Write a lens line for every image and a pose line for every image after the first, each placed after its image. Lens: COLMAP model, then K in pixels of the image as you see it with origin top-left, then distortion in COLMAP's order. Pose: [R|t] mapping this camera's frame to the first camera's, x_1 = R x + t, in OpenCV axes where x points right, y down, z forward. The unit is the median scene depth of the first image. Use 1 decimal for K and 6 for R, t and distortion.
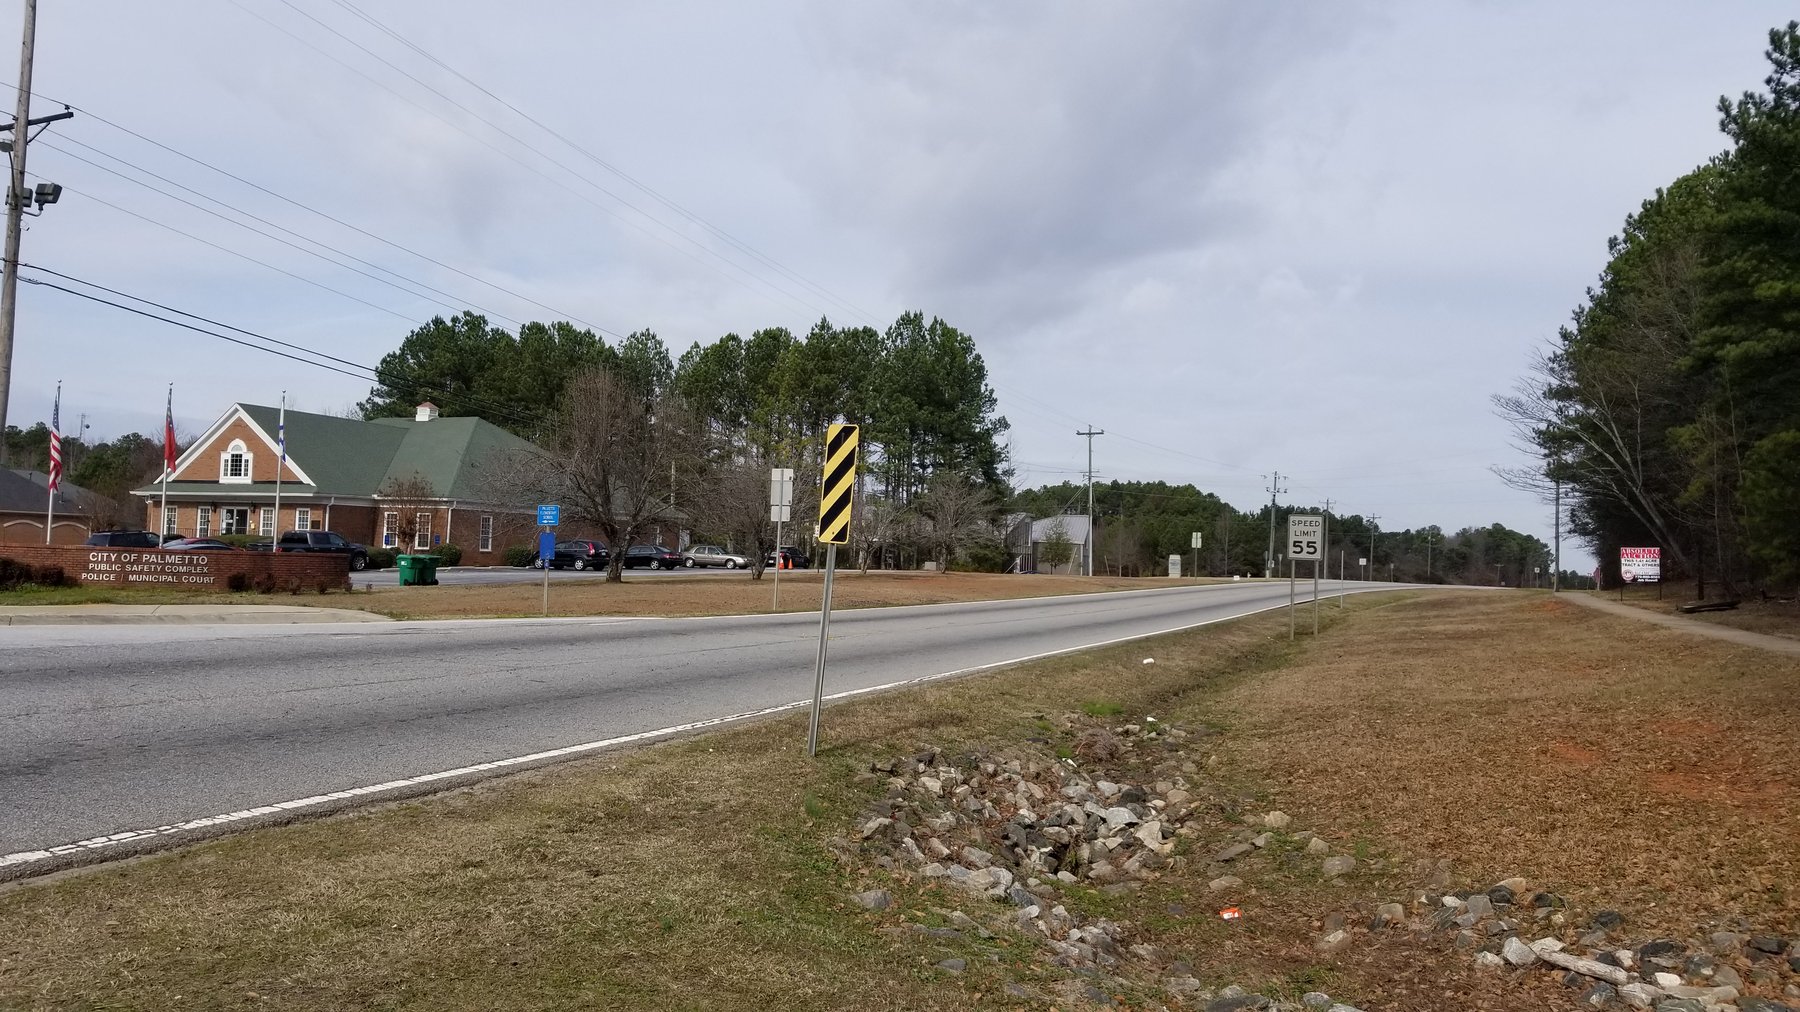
lens RADIAL K [[1386.3, 0, 913.5], [0, 1386.3, 472.1], [0, 0, 1]] dist [0.057726, -0.094884]
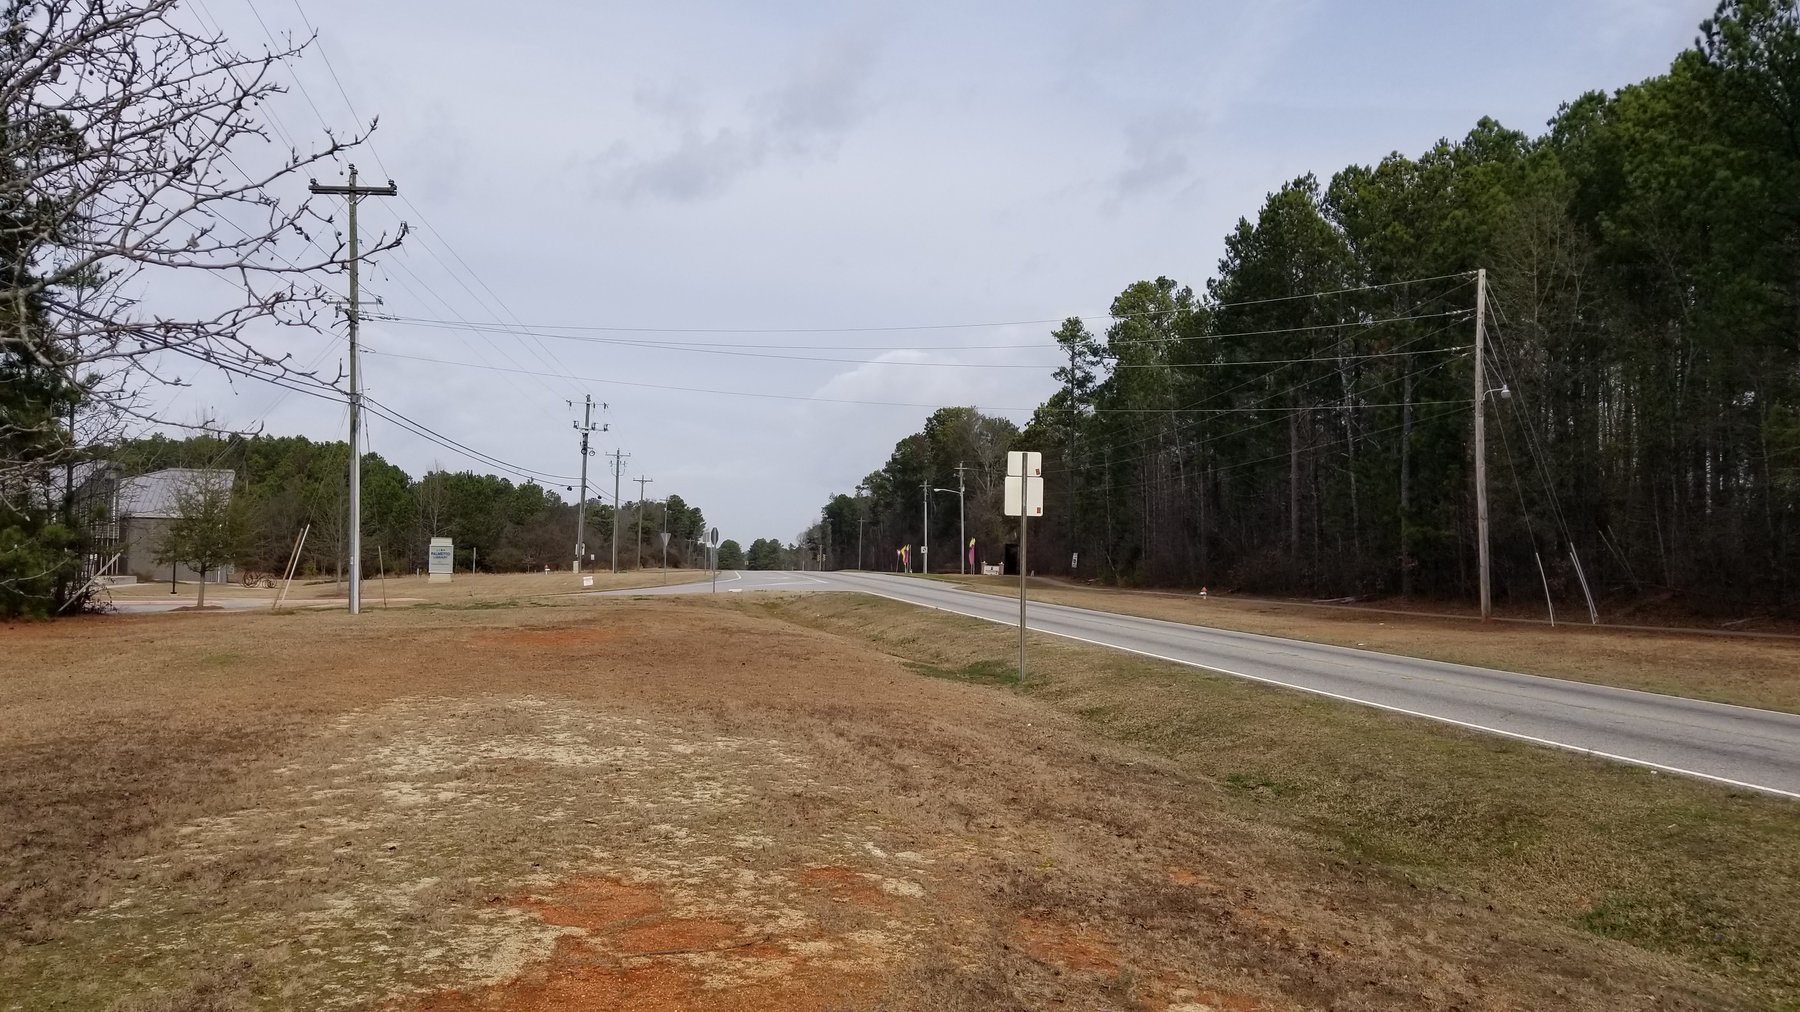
lens RADIAL K [[1386.3, 0, 900.1], [0, 1386.3, 510.3], [0, 0, 1]] dist [0.057726, -0.094884]
pose [[0.820617, -0.003276, 0.571469, 0.028023], [-0.022221, 0.999044, 0.037636, 0.024159], [-0.571047, -0.043584, 0.819760, 0.438527]]
